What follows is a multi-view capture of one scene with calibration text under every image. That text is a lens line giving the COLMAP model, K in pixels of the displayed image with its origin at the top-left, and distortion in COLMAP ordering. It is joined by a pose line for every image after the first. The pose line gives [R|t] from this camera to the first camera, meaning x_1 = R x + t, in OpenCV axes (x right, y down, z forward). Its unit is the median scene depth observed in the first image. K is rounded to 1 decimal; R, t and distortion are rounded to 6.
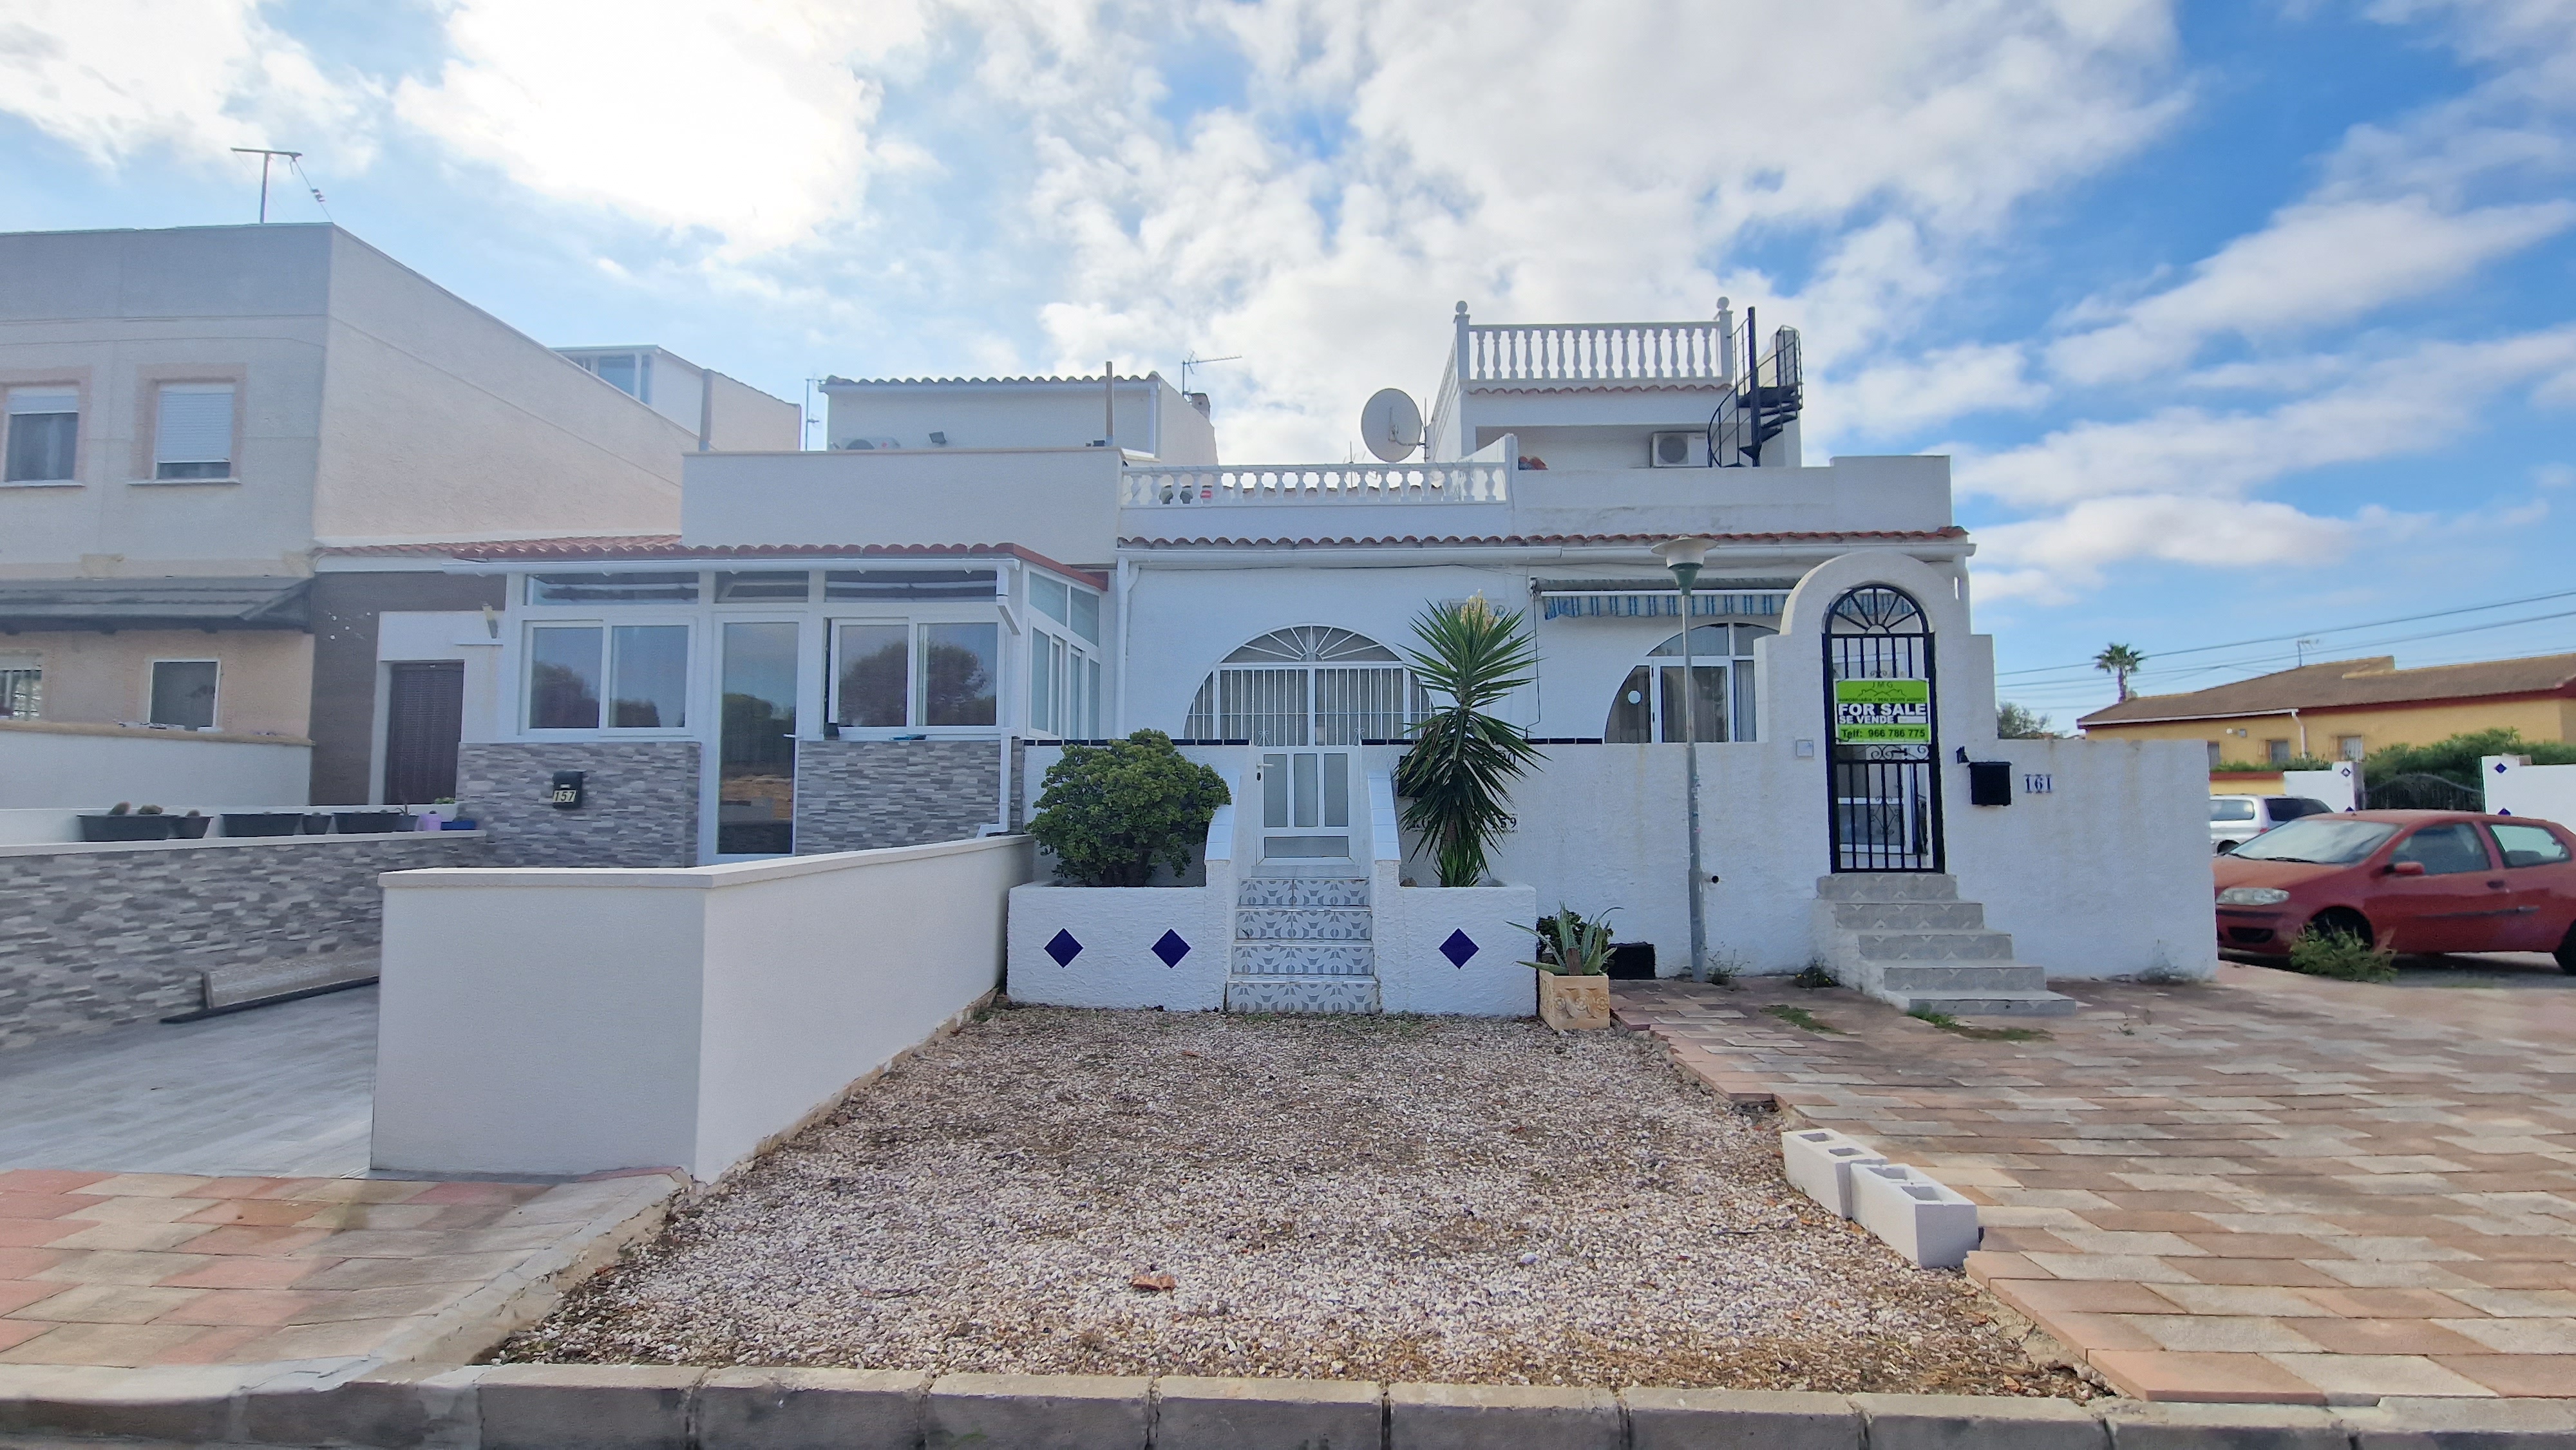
lens RADIAL K [[1055.1, 0, 1291.2], [0, 1055.1, 732.5], [0, 0, 1]] dist [0.003623, -0.003675]
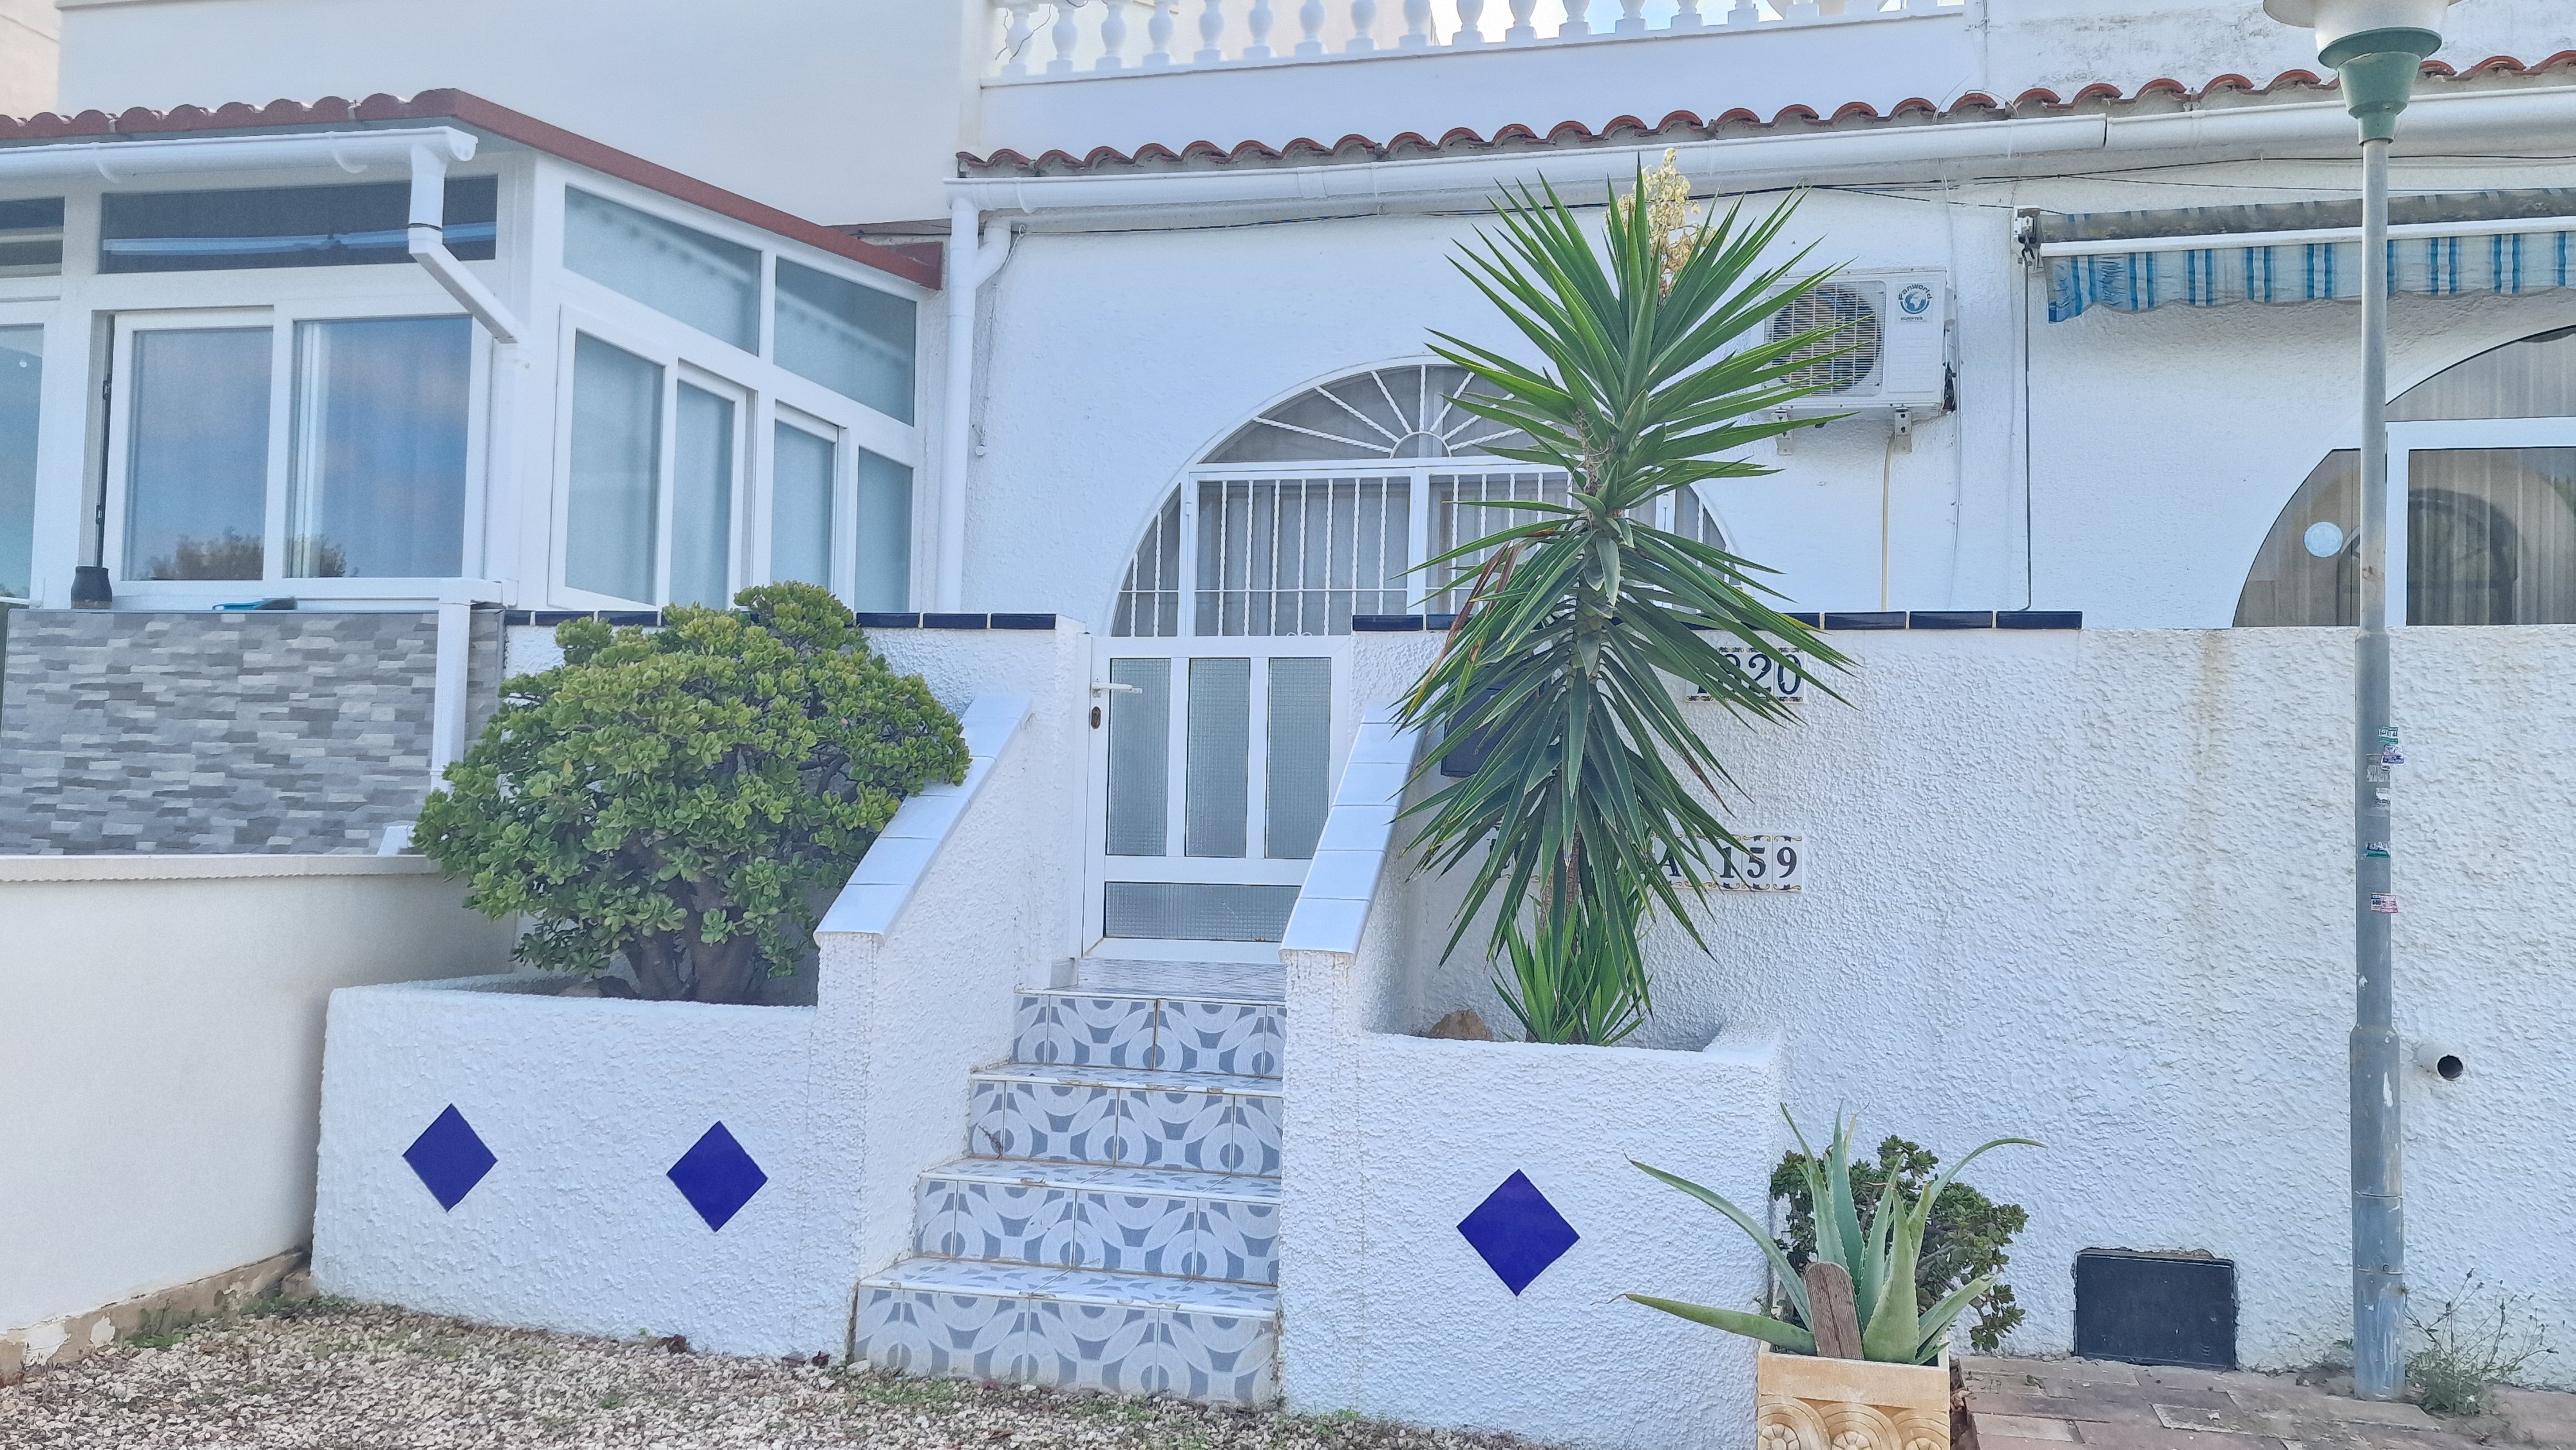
lens RADIAL K [[2075.6, 0, 1302.1], [0, 2075.6, 769.6], [0, 0, 1]] dist [0.090913, -0.086941]
pose [[0.973770, 0.021082, -0.226557, 0.213214], [-0.015760, 0.999556, 0.025276, 0.042290], [0.226990, -0.021043, 0.973670, 0.326252]]
